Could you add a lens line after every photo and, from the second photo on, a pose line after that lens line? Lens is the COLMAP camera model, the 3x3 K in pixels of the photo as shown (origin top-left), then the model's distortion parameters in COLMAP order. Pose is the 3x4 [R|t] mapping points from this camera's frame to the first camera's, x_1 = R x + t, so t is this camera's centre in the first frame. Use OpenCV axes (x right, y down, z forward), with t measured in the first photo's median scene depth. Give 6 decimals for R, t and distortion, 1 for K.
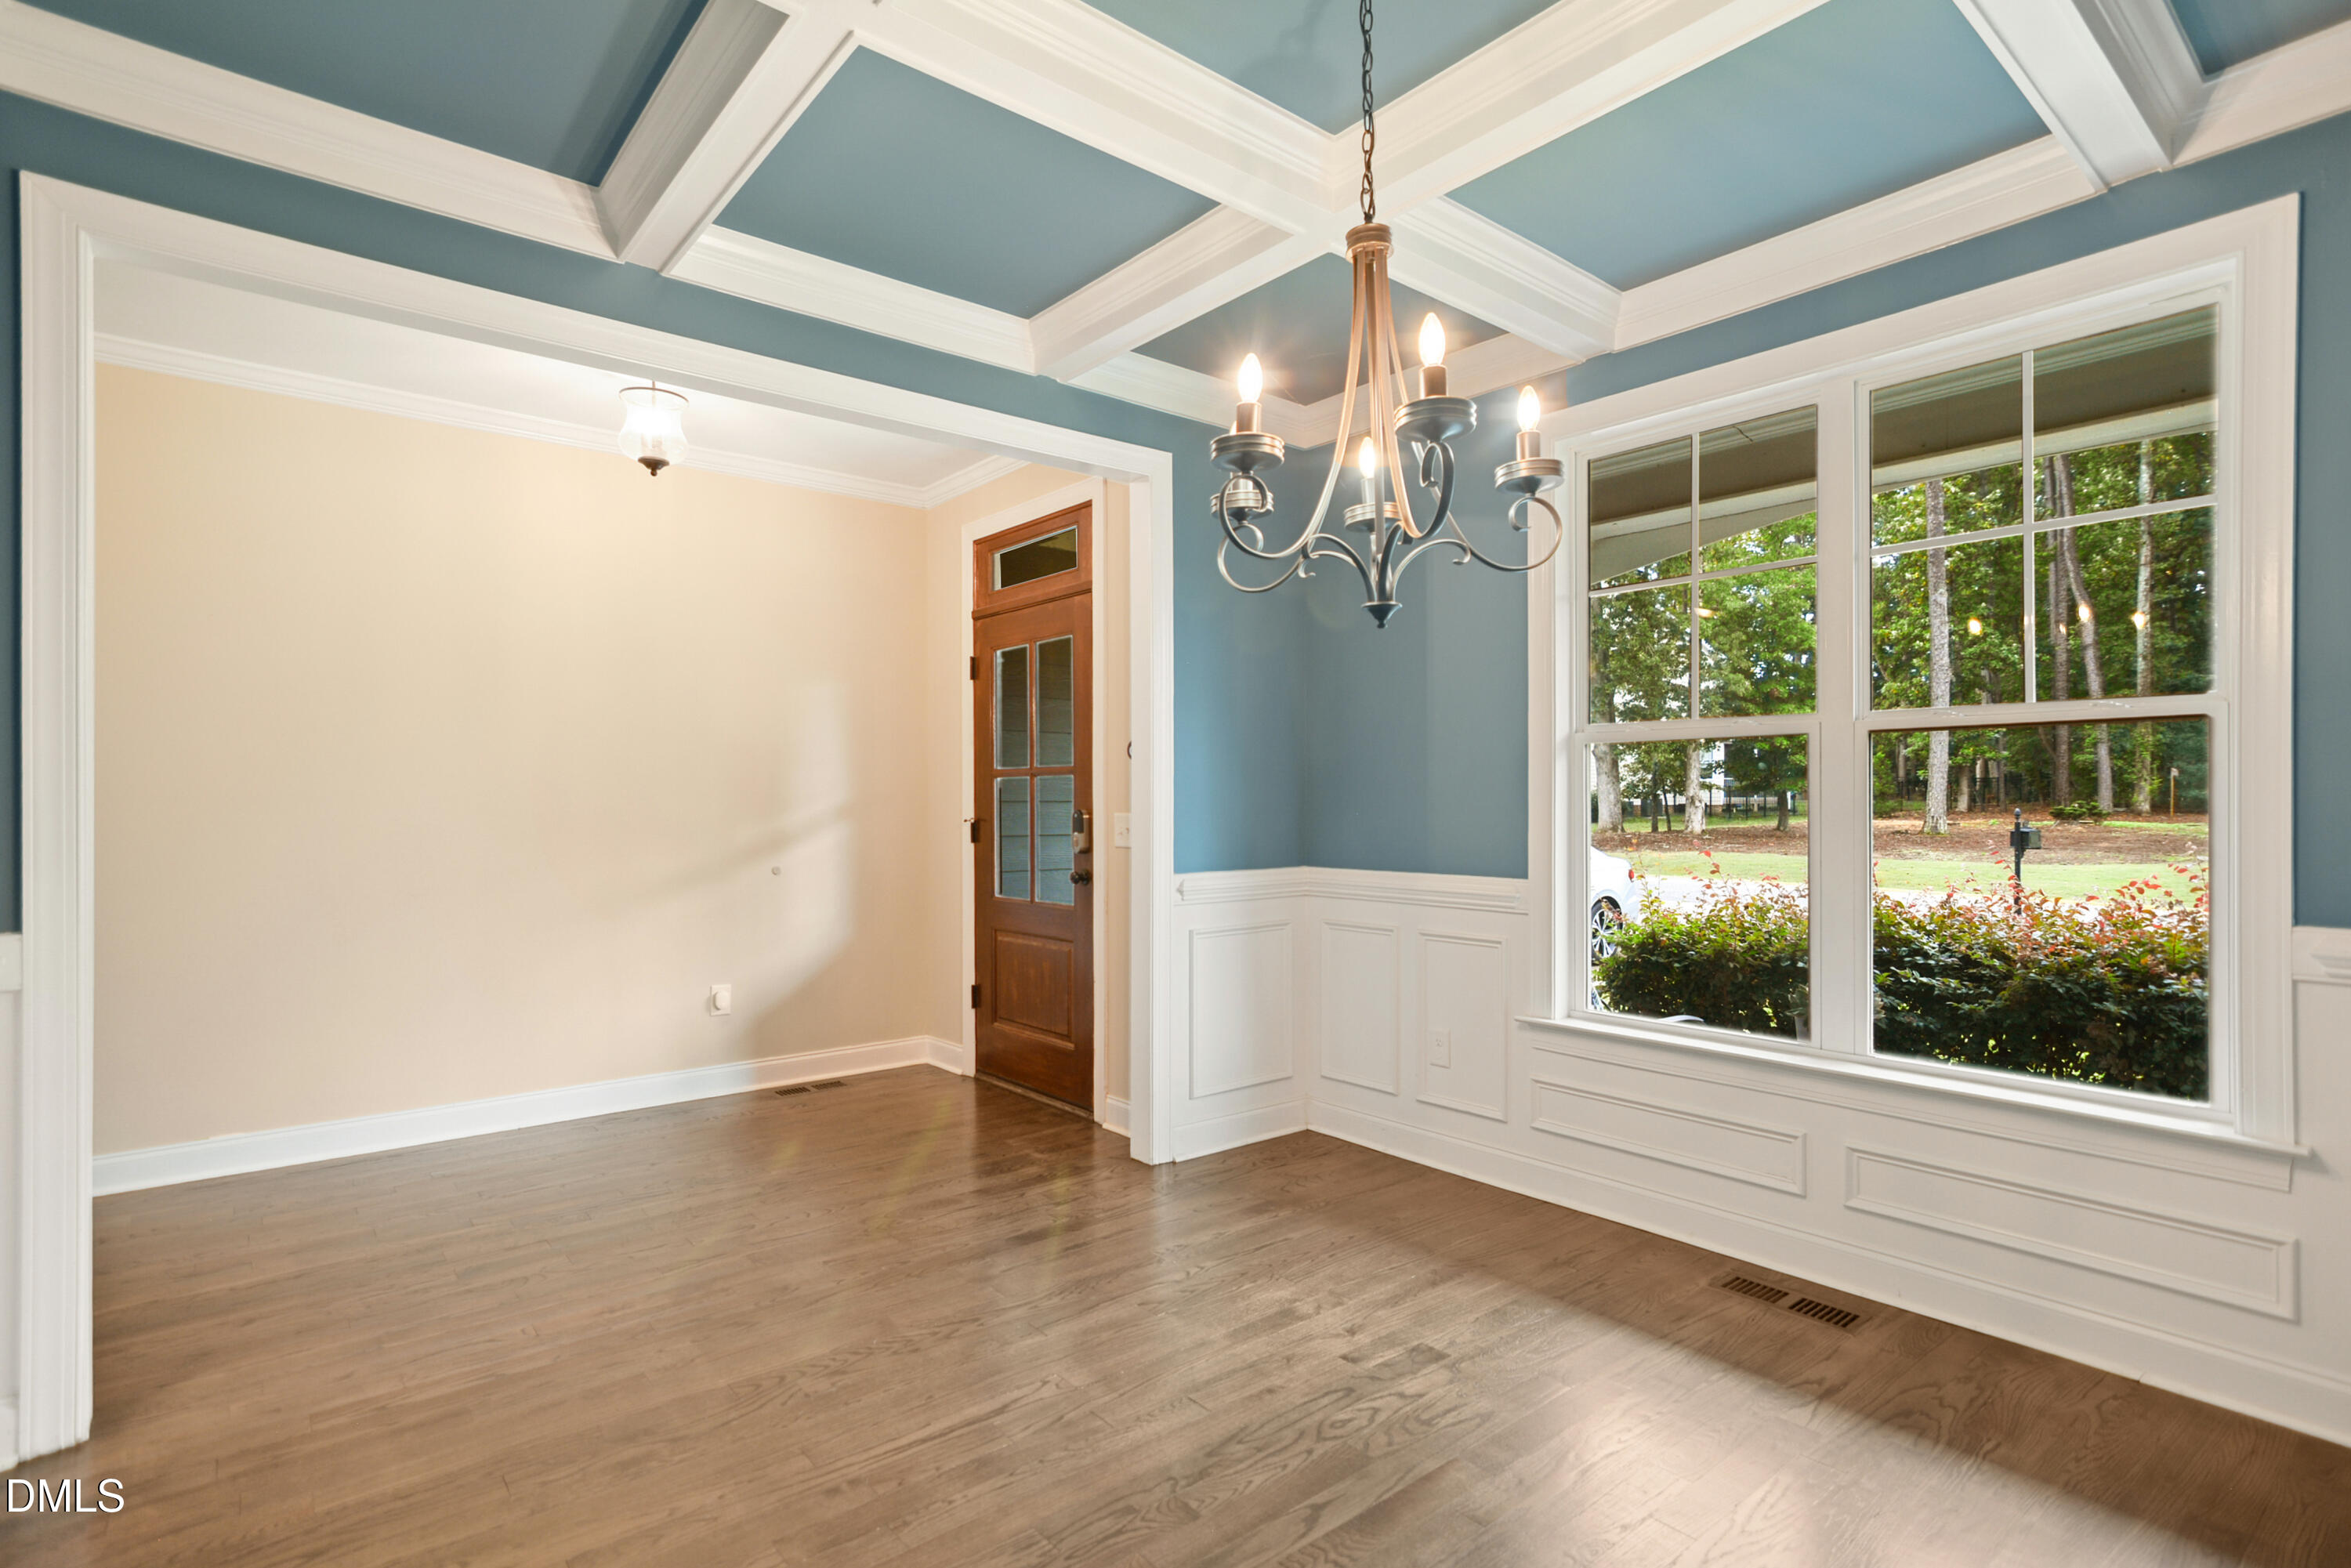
lens RADIAL K [[1156.8, 0, 1179.4], [0, 1156.8, 796.6], [0, 0, 1]] dist [-0.000416, 0.000020]
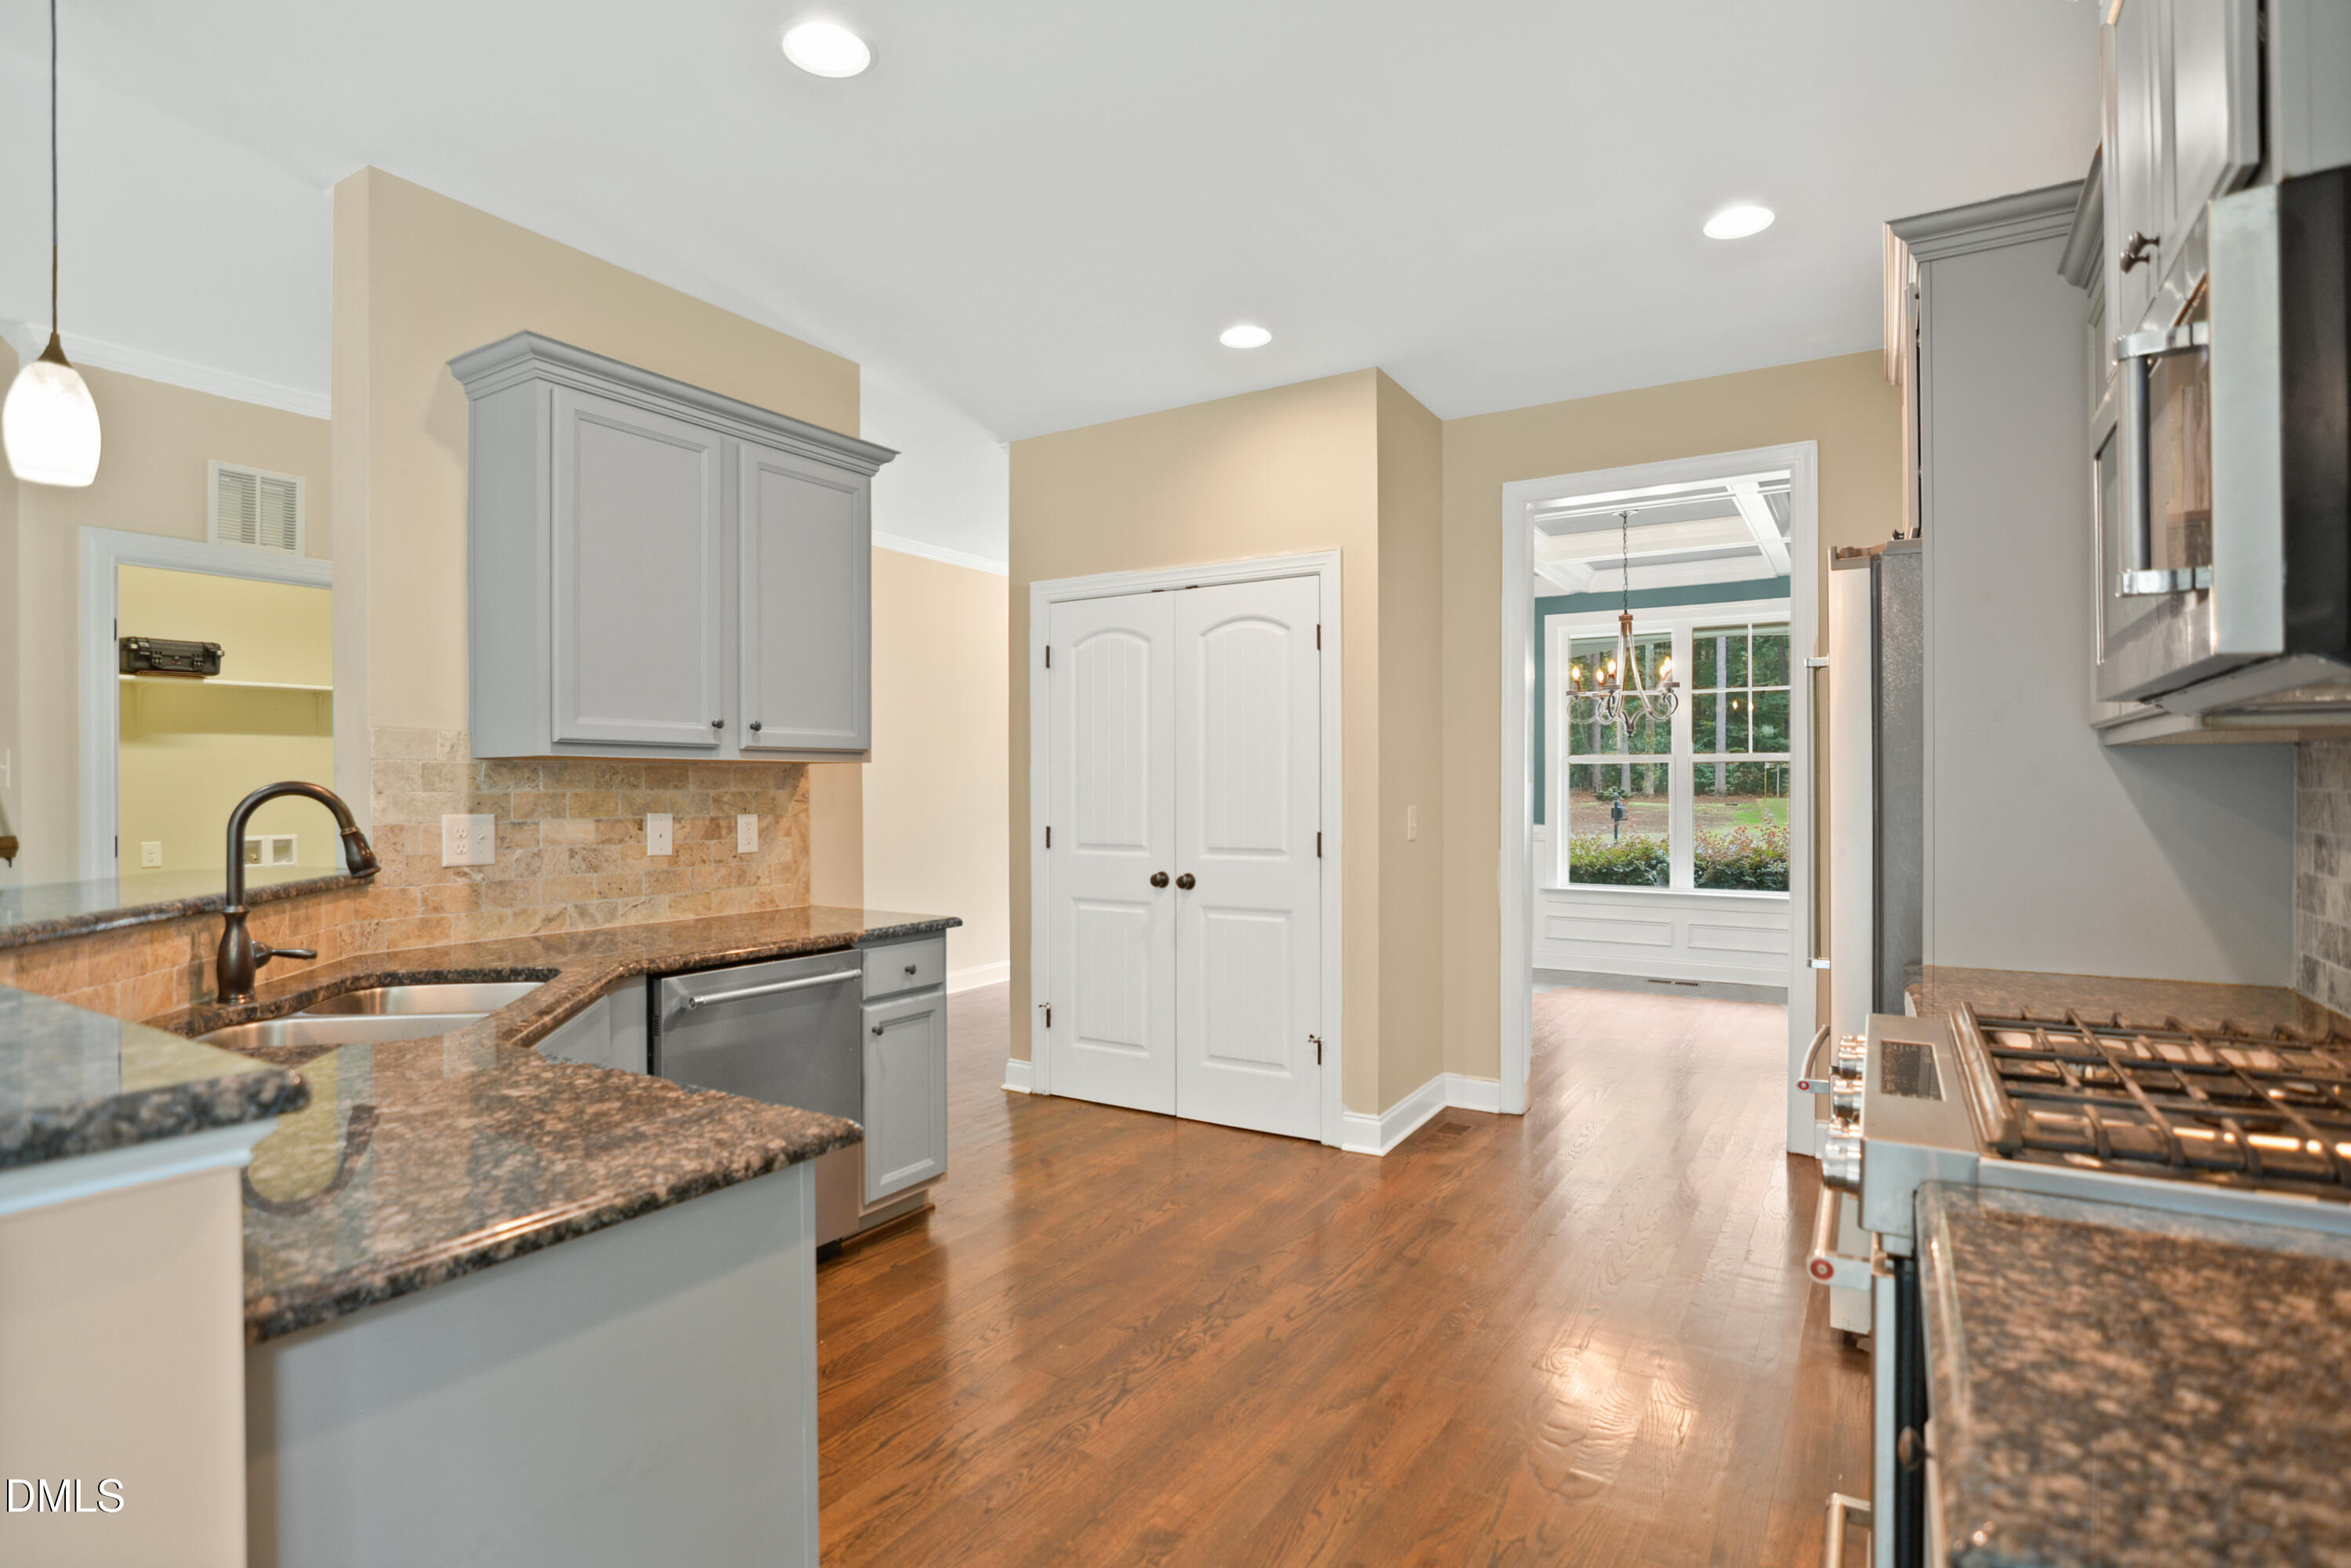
lens RADIAL K [[1156.8, 0, 1179.4], [0, 1156.8, 796.6], [0, 0, 1]] dist [-0.000416, 0.000020]
pose [[0.947993, -0.002080, 0.318285, -1.308460], [-0.002412, 0.999903, 0.013717, -0.018846], [-0.318283, -0.013772, 0.947896, -1.077224]]
